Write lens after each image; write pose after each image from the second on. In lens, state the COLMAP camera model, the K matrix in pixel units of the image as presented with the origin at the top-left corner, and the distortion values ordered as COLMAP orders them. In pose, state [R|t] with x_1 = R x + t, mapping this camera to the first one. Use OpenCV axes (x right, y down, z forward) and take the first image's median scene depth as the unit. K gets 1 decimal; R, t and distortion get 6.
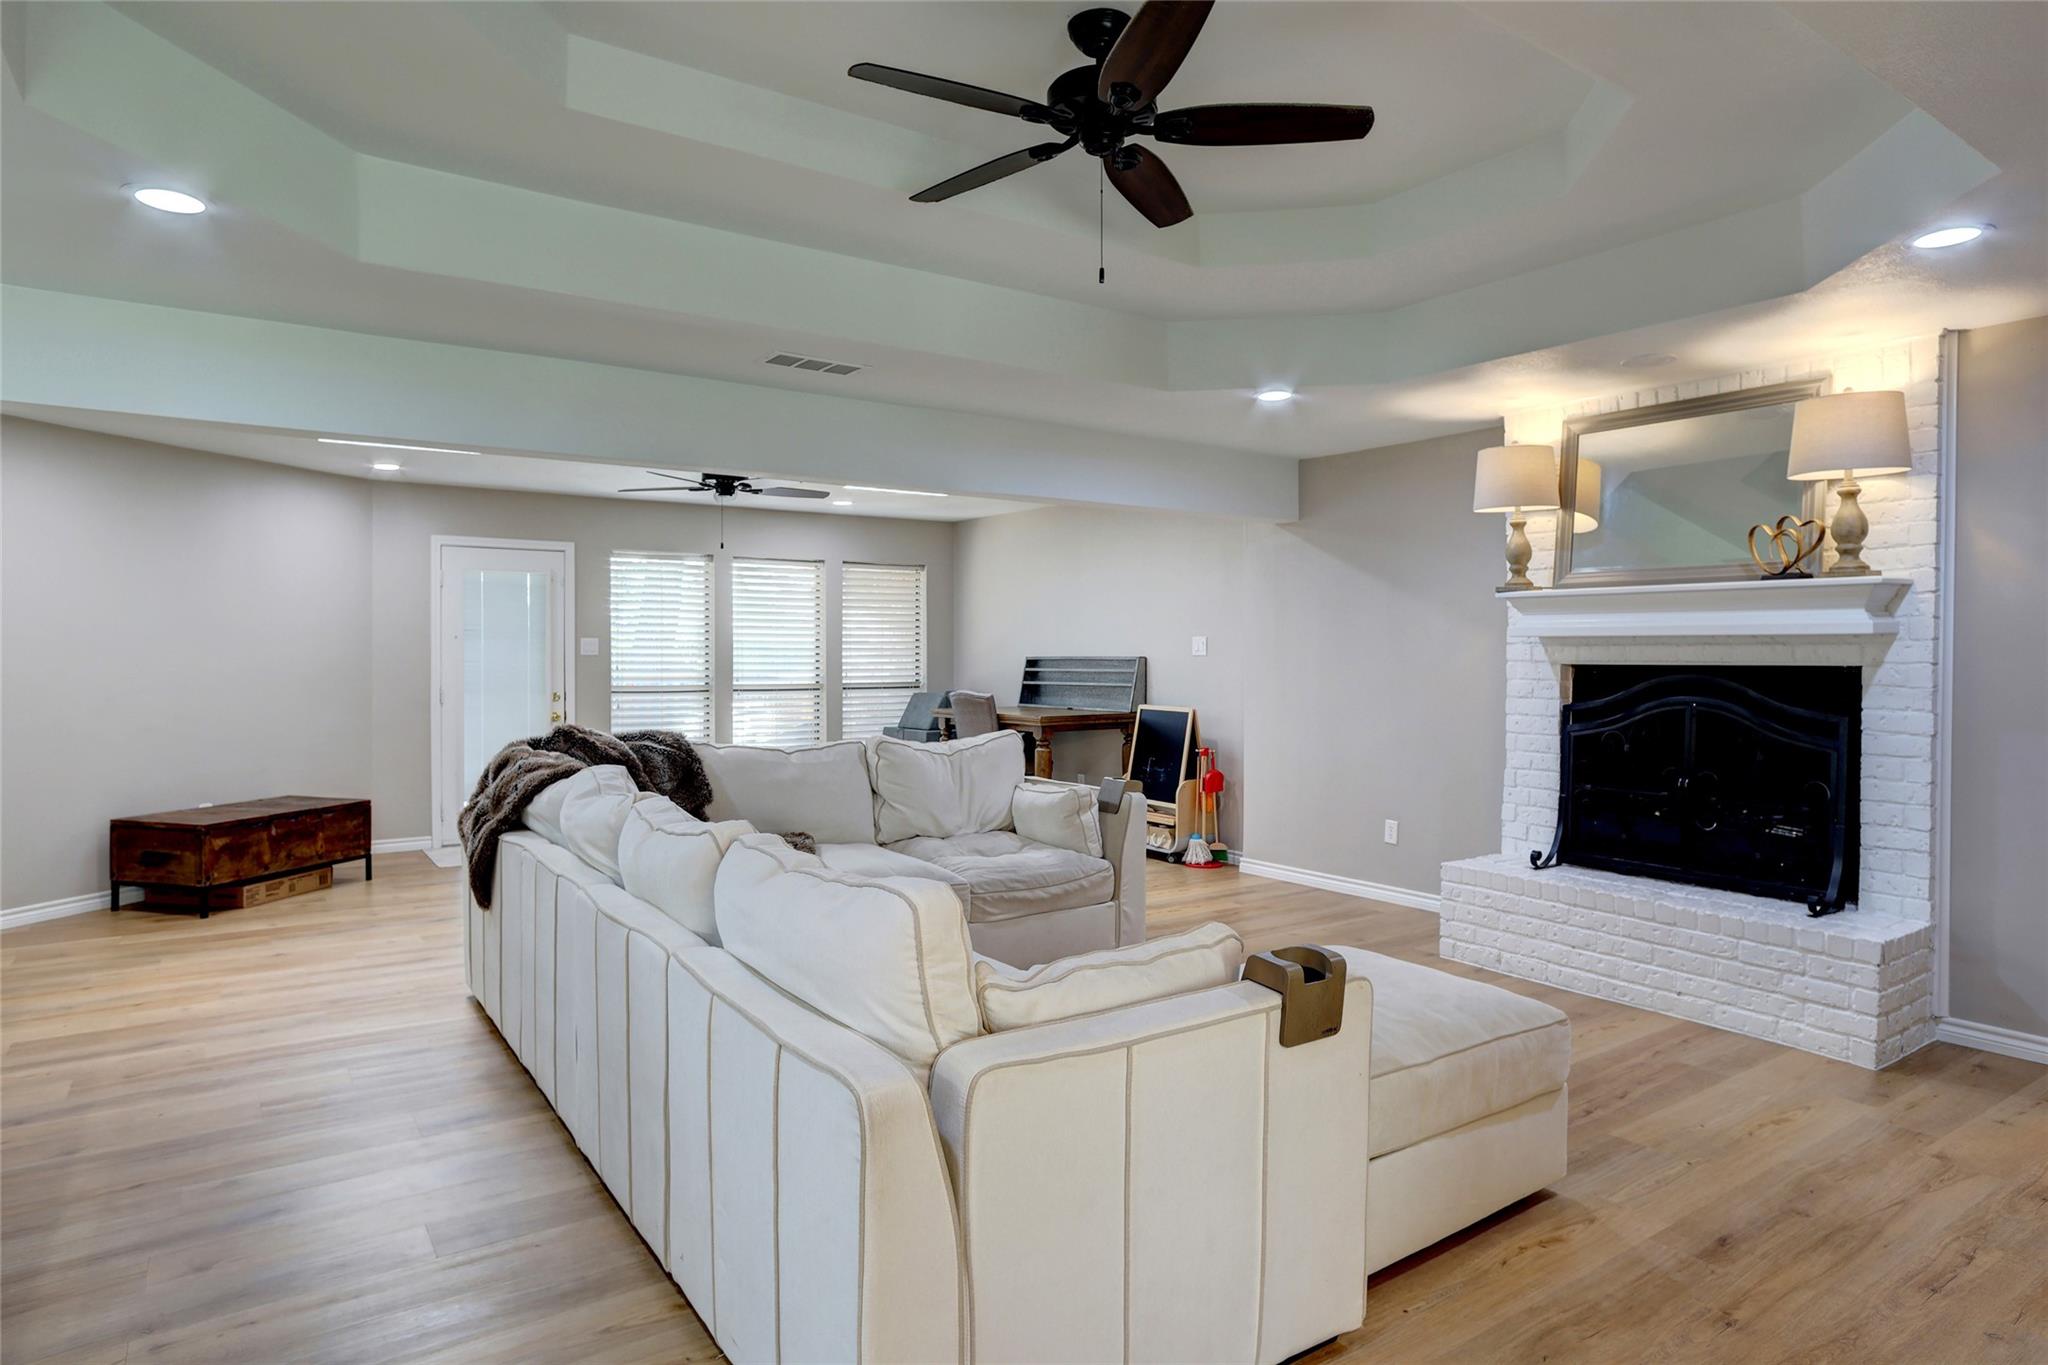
lens RADIAL K [[1179.6, 0, 1023.9], [0, 1179.6, 668.6], [0, 0, 1]] dist [-0.018893, 0.014009]
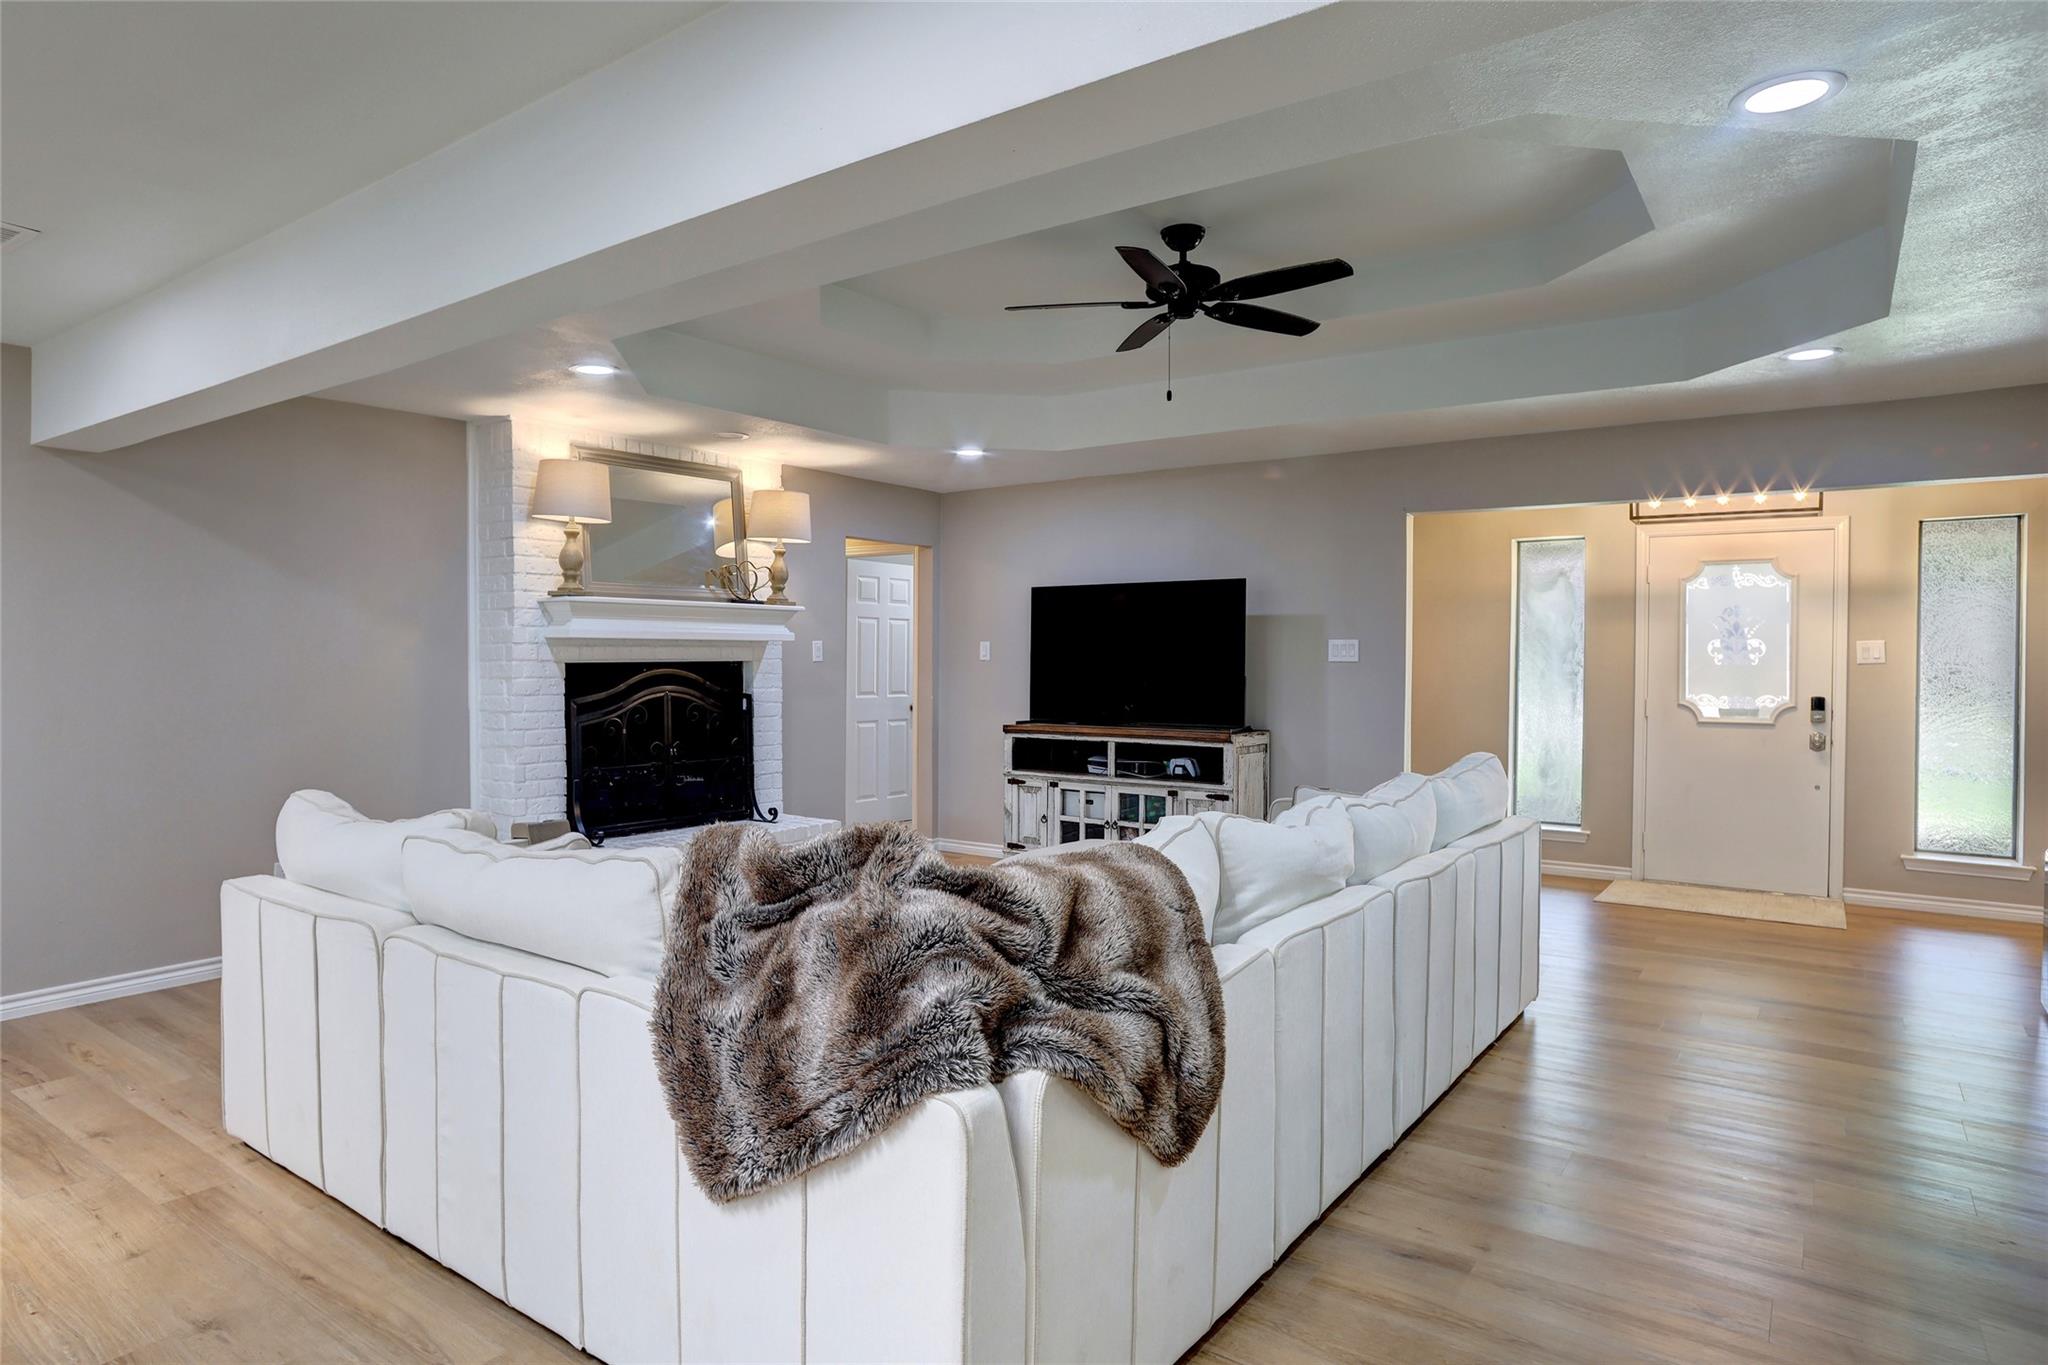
lens RADIAL K [[1179.6, 0, 1011.8], [0, 1179.6, 676.4], [0, 0, 1]] dist [-0.018893, 0.014009]
pose [[-0.383192, -0.016980, 0.923513, -0.578723], [0.009733, 0.999701, 0.022419, -0.009448], [-0.923617, 0.017580, -0.382913, 0.832413]]
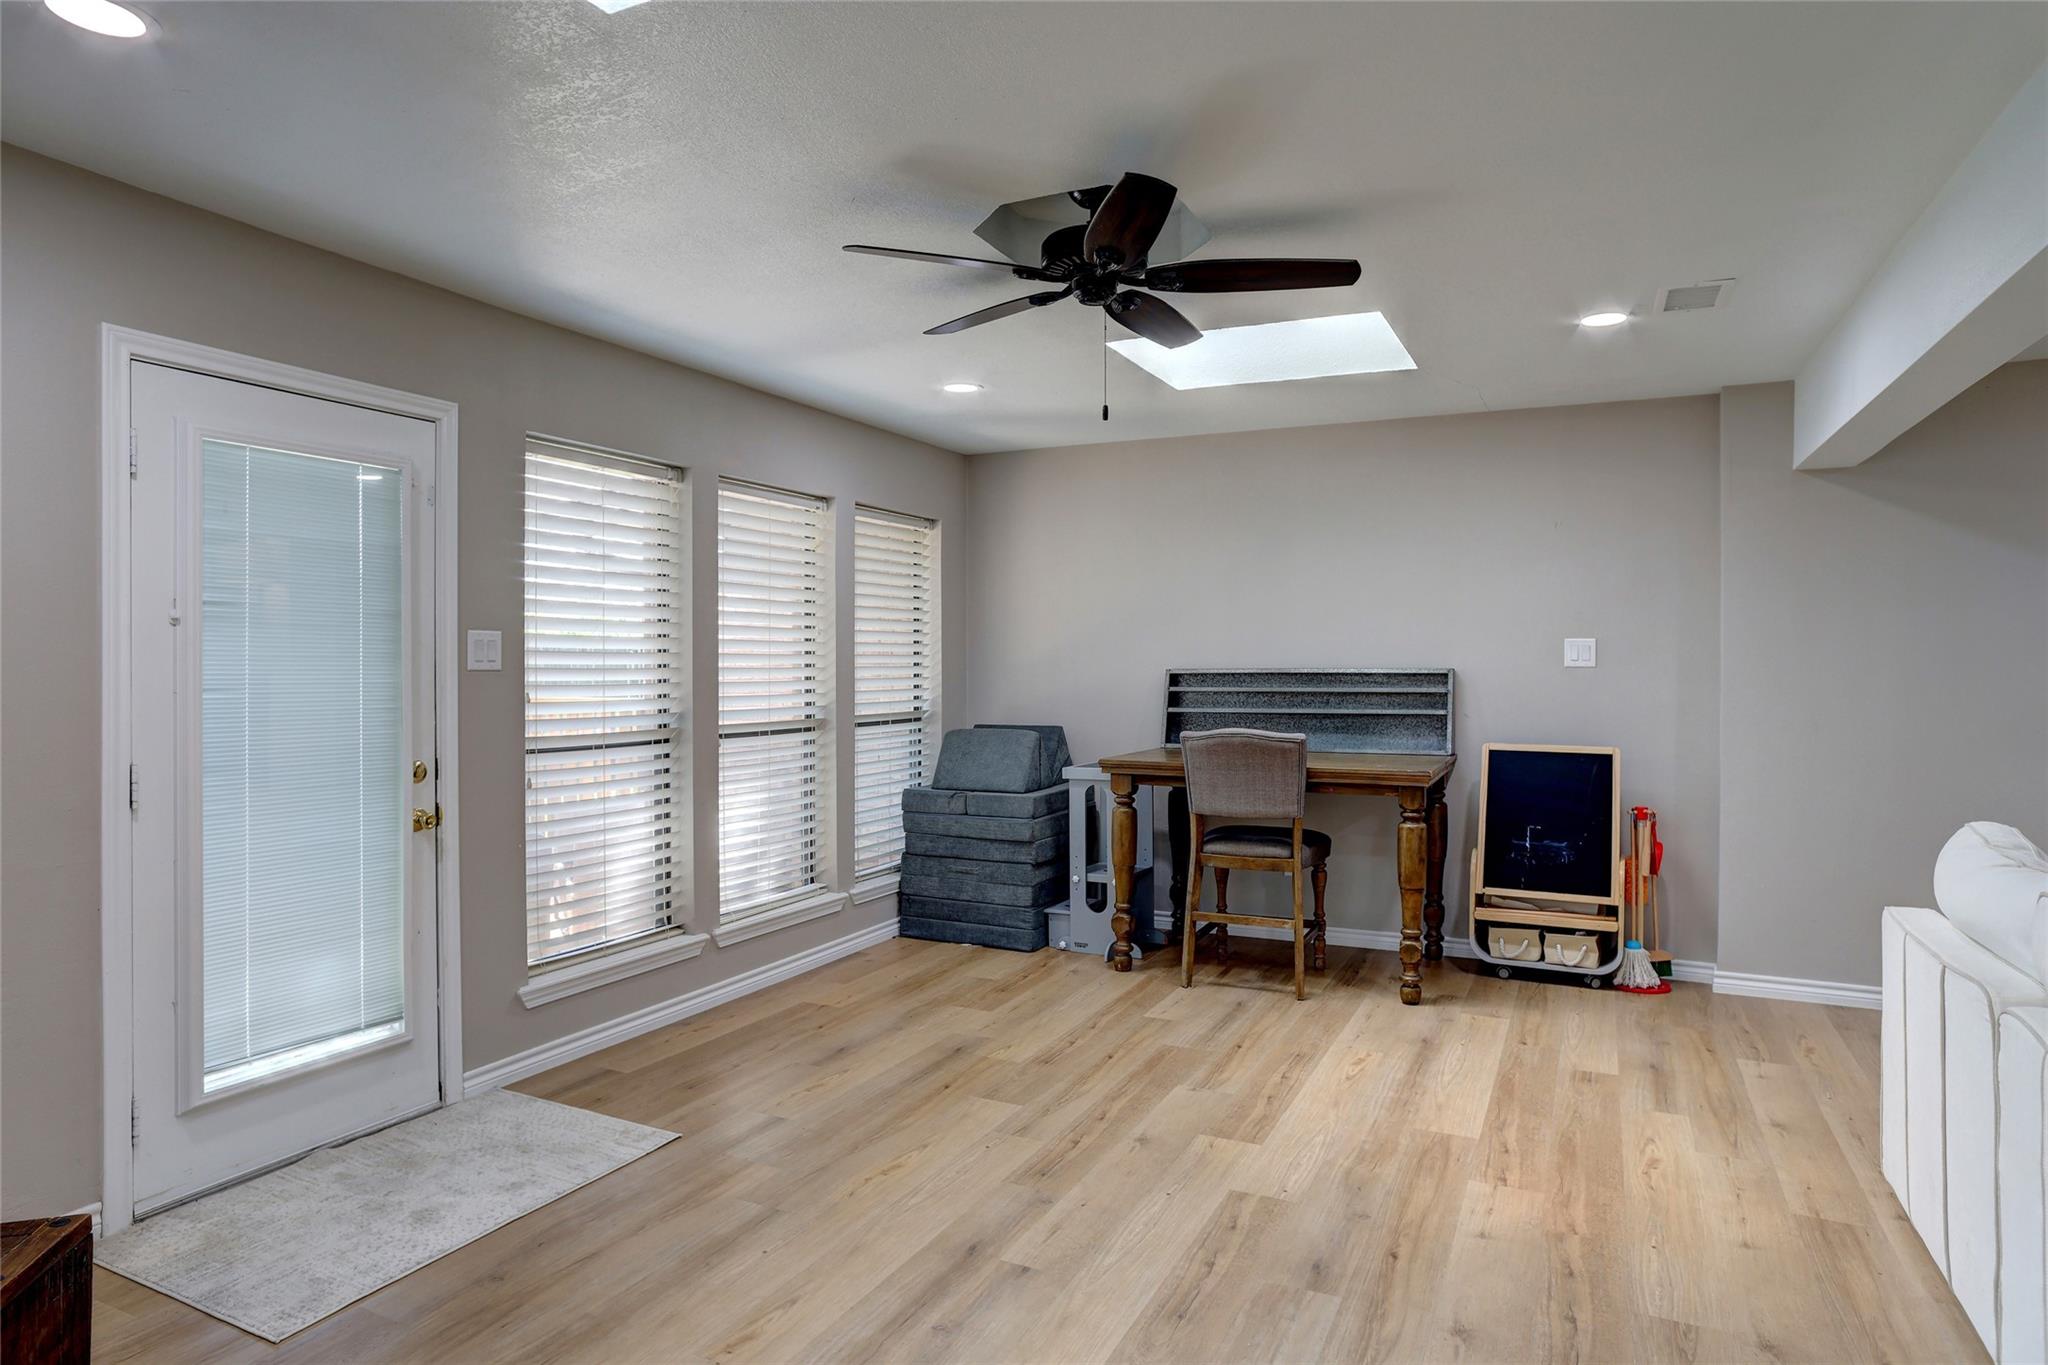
lens RADIAL K [[1179.6, 0, 1031.3], [0, 1179.6, 671.0], [0, 0, 1]] dist [-0.018893, 0.014009]
pose [[0.868235, -0.004519, 0.496133, -0.437031], [0.007931, 0.999957, -0.004771, -0.007886], [-0.496090, 0.008077, 0.868234, 0.564541]]
